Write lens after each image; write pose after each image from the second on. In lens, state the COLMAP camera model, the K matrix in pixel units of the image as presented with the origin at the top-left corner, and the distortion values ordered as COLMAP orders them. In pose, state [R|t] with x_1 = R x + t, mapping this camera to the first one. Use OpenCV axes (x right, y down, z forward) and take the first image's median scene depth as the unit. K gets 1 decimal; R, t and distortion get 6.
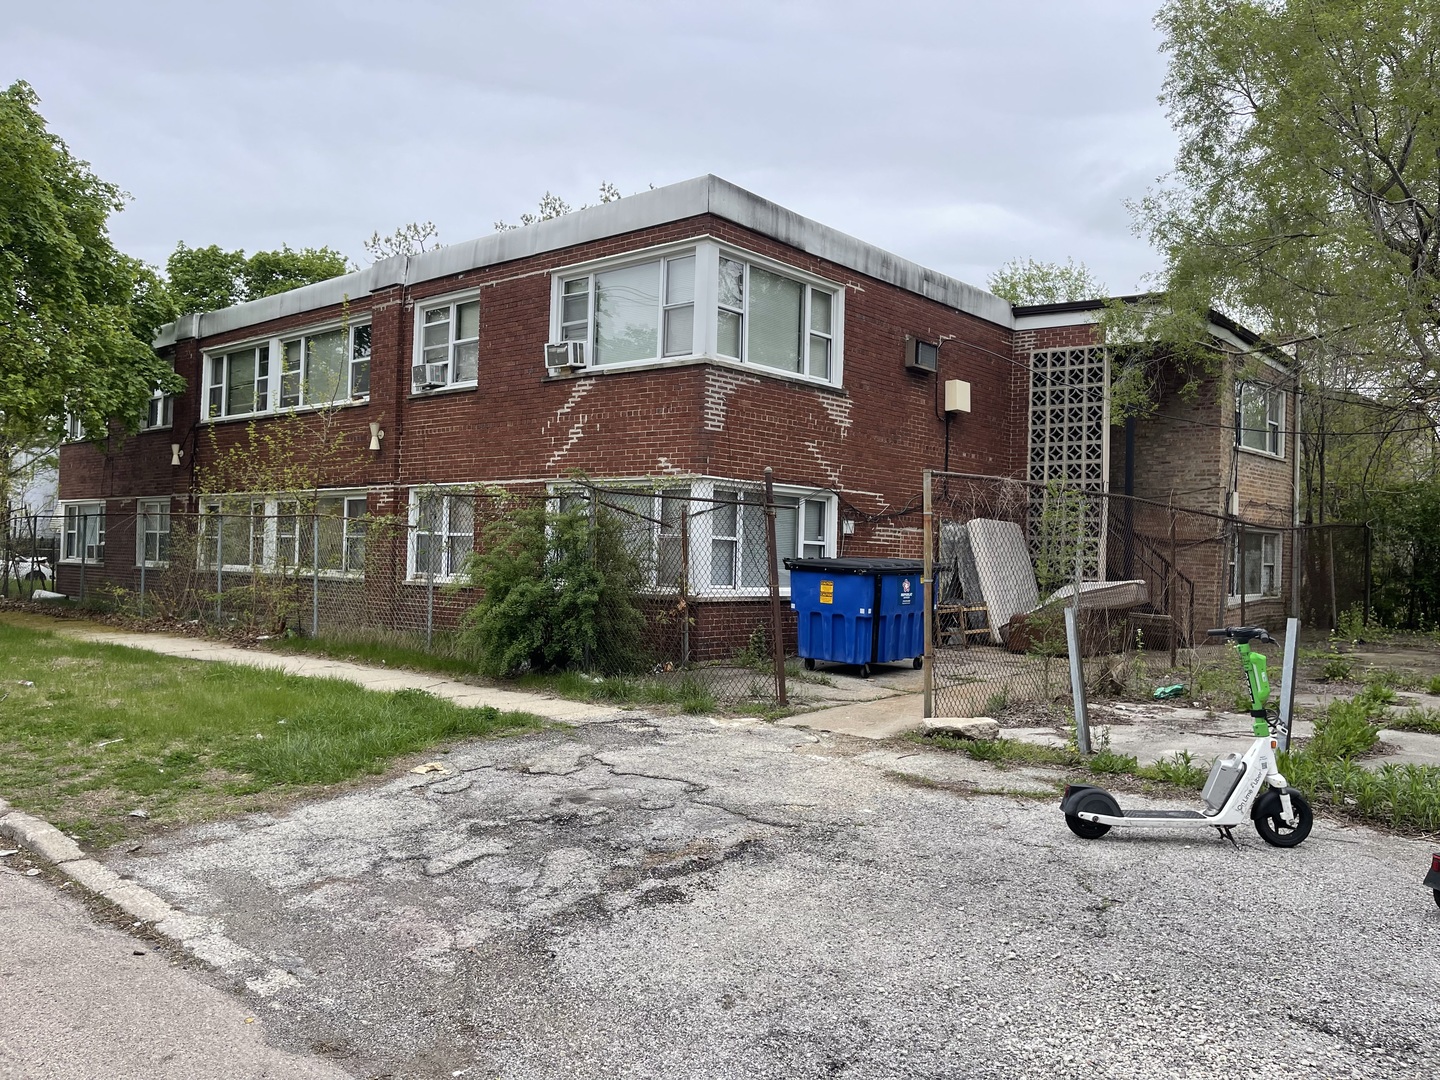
lens RADIAL K [[1074.5, 0, 719.9], [0, 1074.5, 543.0], [0, 0, 1]] dist [0.029699, -0.023290]
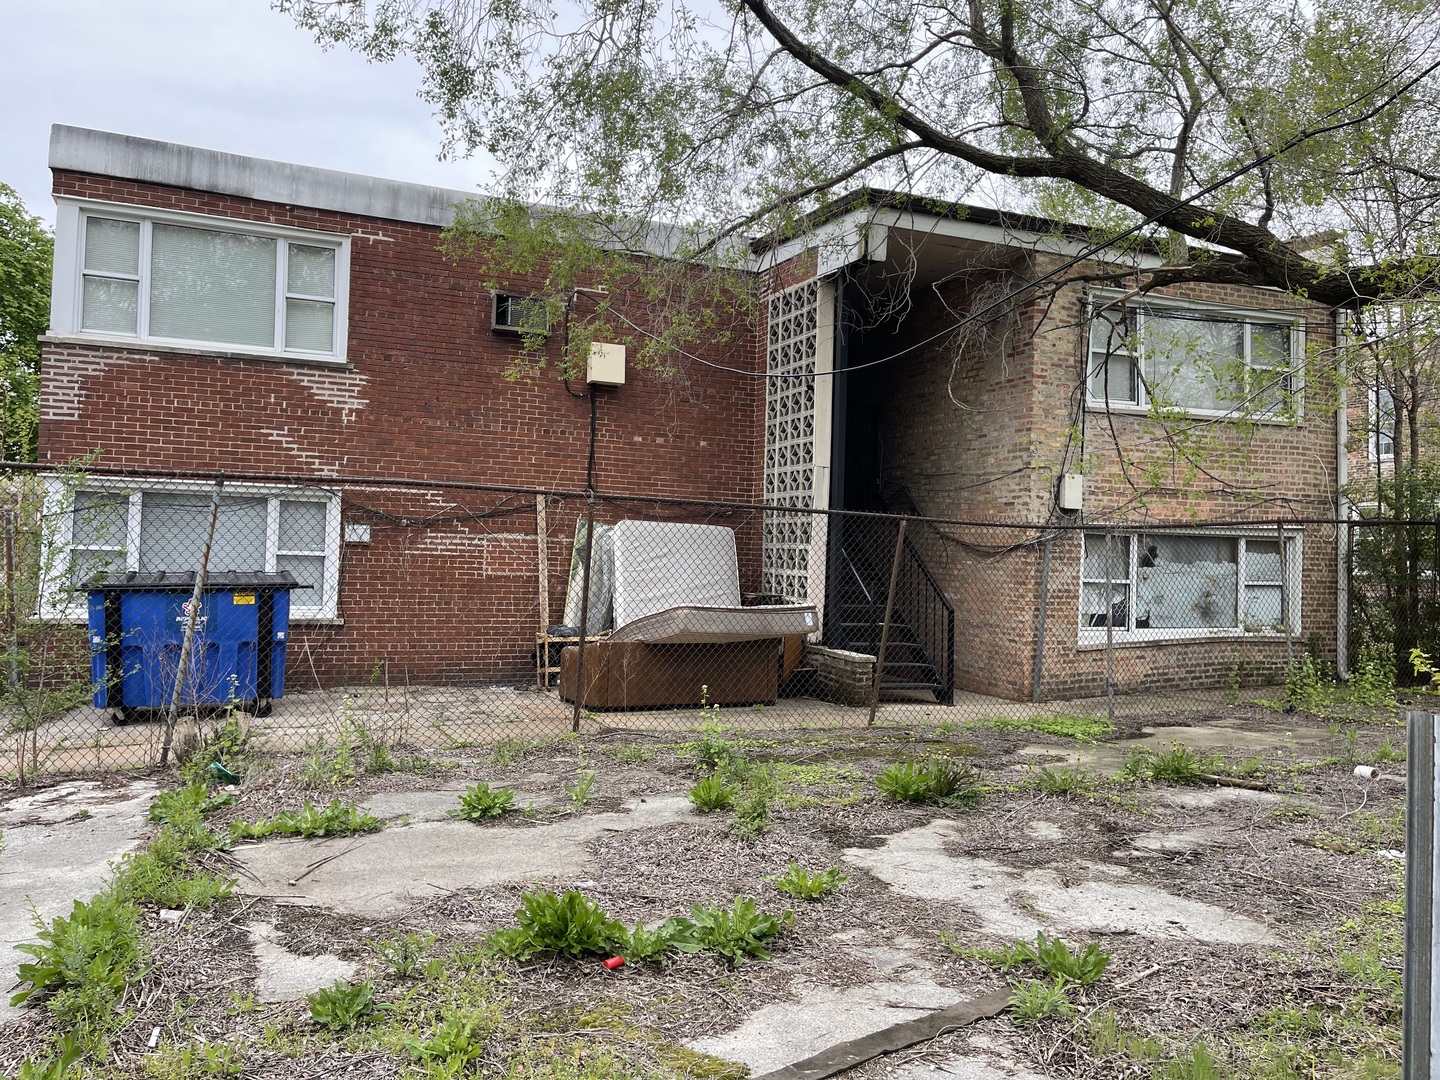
lens RADIAL K [[1074.5, 0, 721.3], [0, 1074.5, 534.2], [0, 0, 1]] dist [0.029699, -0.023290]
pose [[0.901258, -0.016920, -0.432953, 0.718820], [0.003220, 0.999471, -0.032356, 0.013091], [0.433272, 0.027767, 0.900836, 0.395392]]
